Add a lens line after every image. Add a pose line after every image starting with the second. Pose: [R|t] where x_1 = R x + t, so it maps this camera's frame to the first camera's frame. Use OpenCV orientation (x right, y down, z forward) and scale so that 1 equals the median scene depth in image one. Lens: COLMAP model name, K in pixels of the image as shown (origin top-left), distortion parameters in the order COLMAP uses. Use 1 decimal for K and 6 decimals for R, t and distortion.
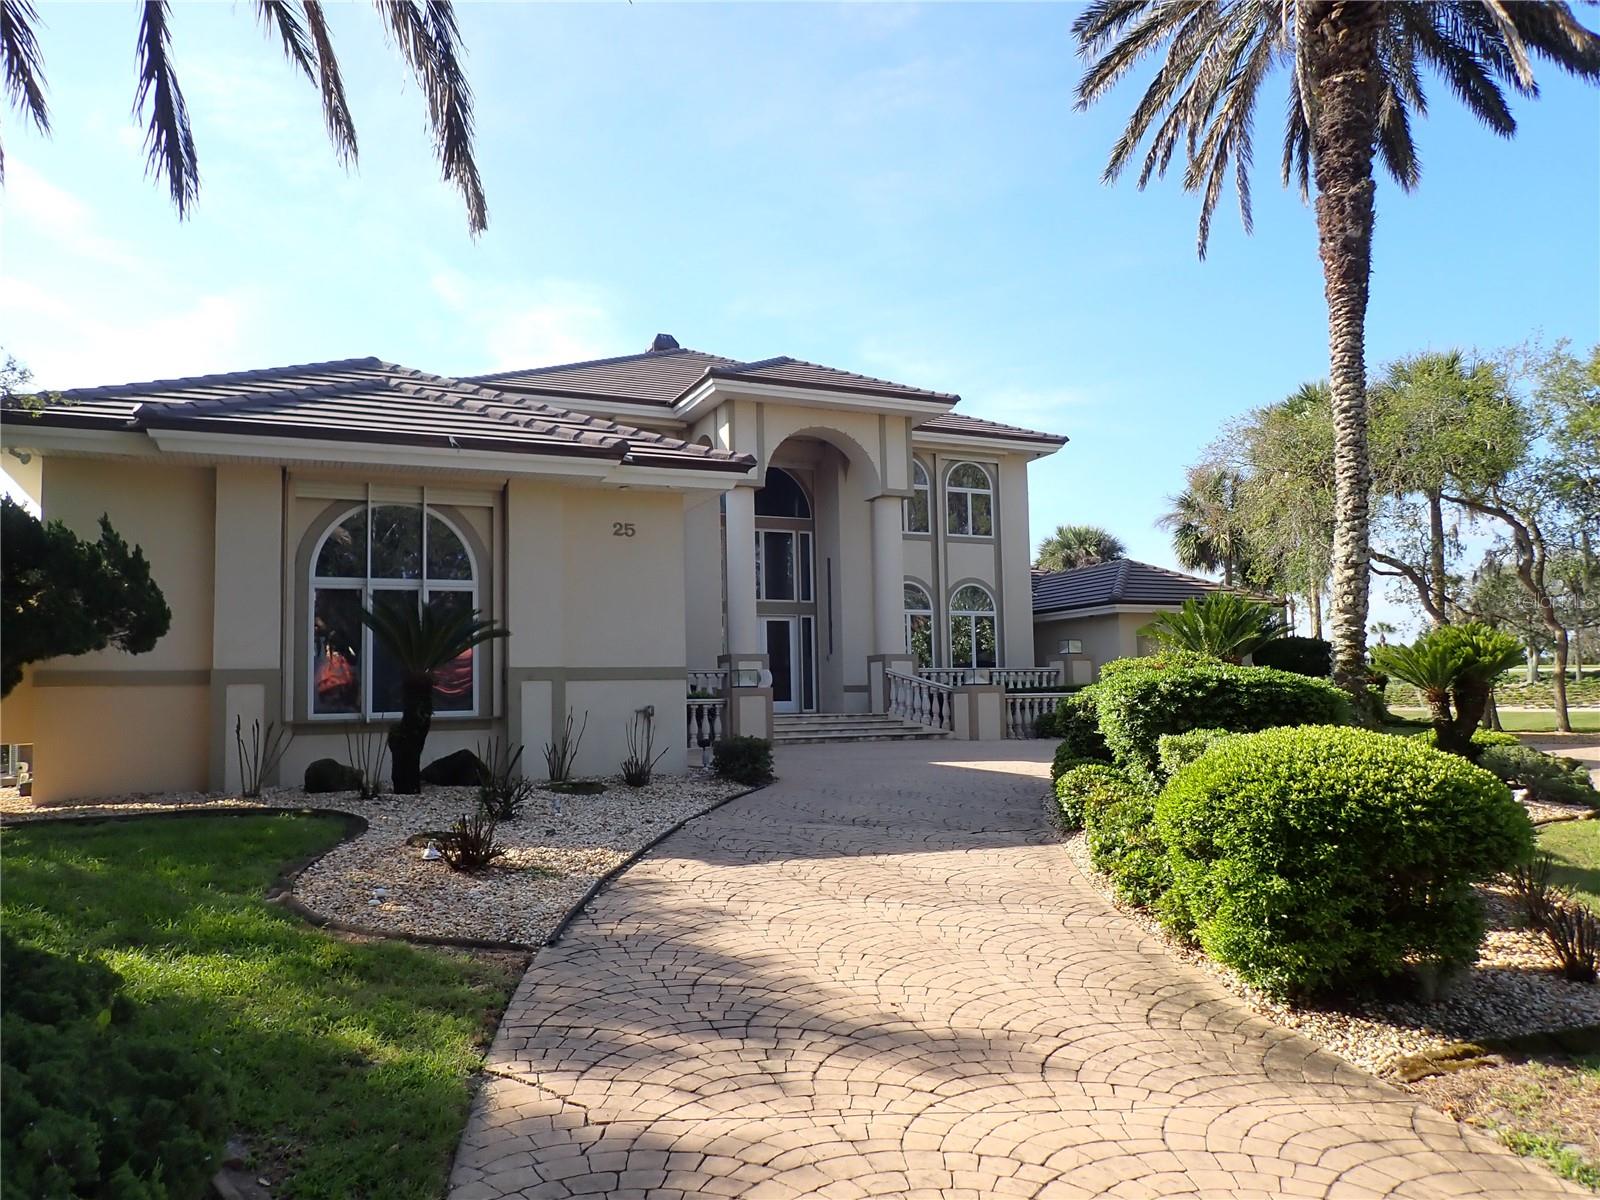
lens RADIAL K [[1175.7, 0, 798.4], [0, 1175.7, 609.2], [0, 0, 1]] dist [-0.004157, -0.001400]
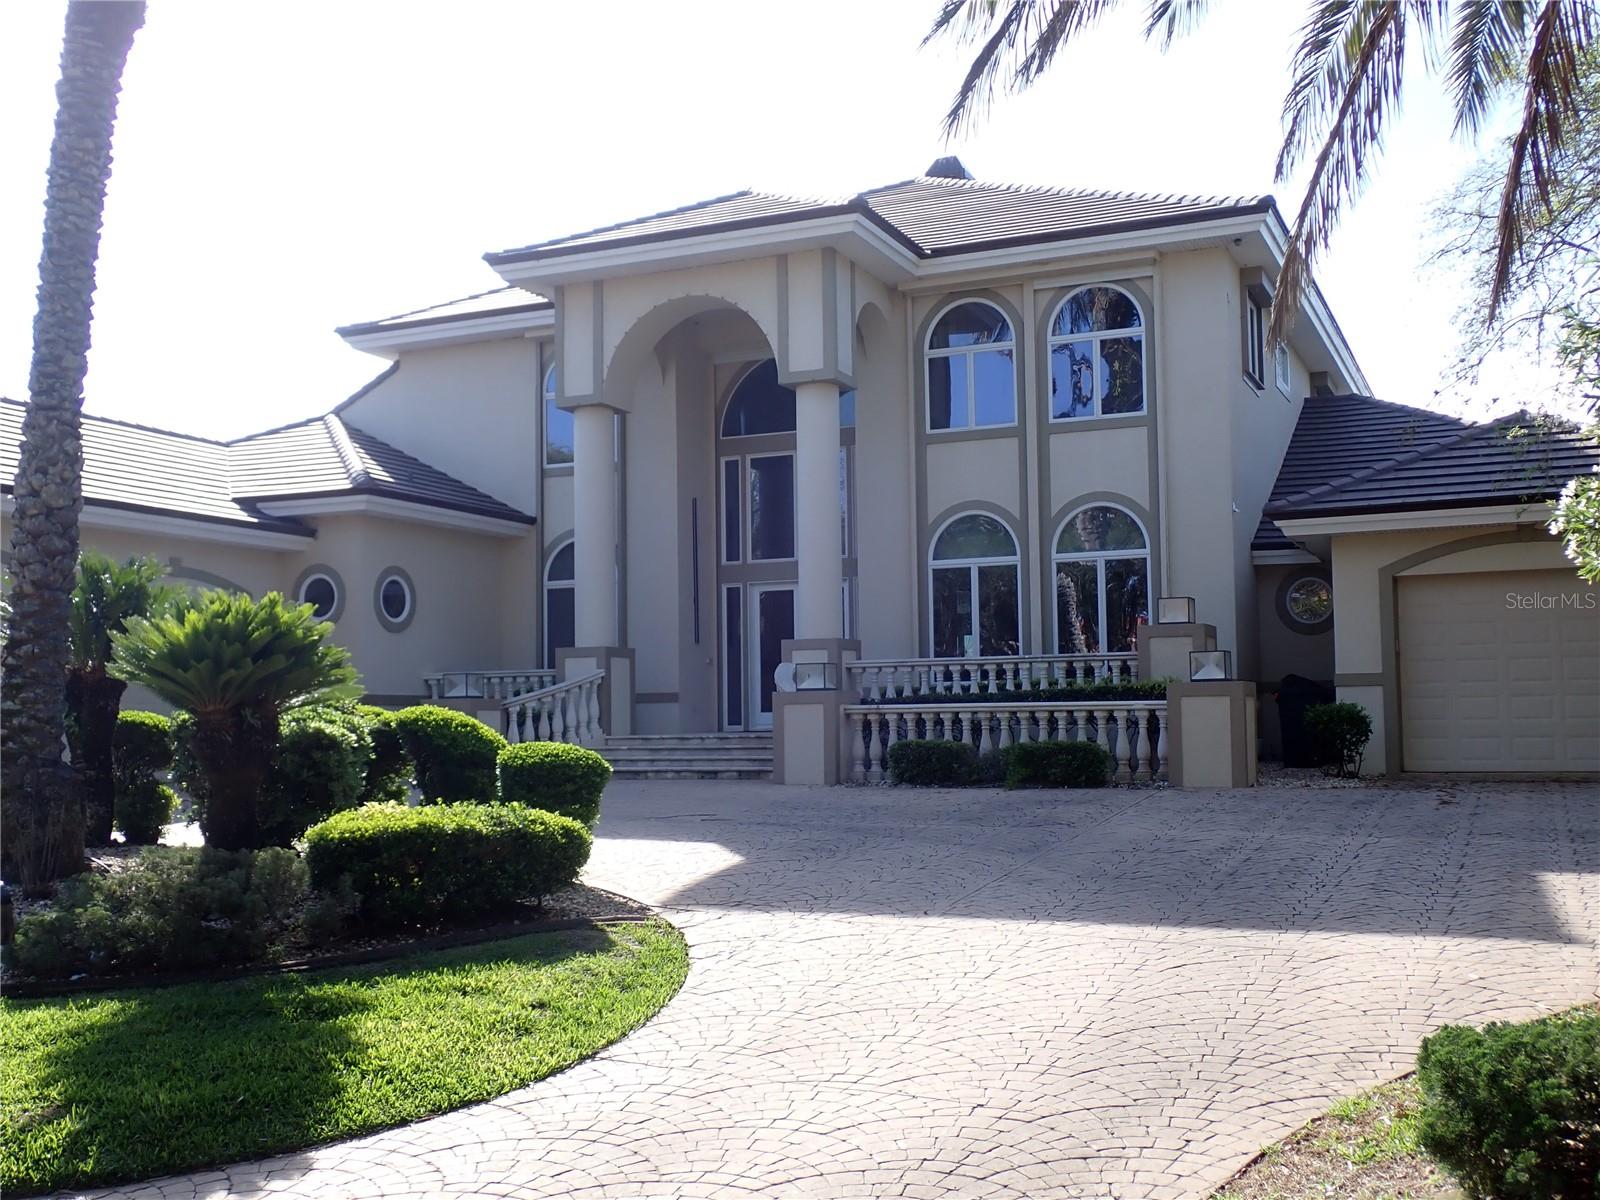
lens RADIAL K [[1645.0, 0, 794.6], [0, 1645.0, 609.1], [0, 0, 1]] dist [0.007815, -0.026292]
pose [[0.655448, -0.039627, -0.754200, 1.080923], [0.066409, 0.997778, 0.005288, 0.025729], [0.752315, -0.053552, 0.656623, 0.631043]]
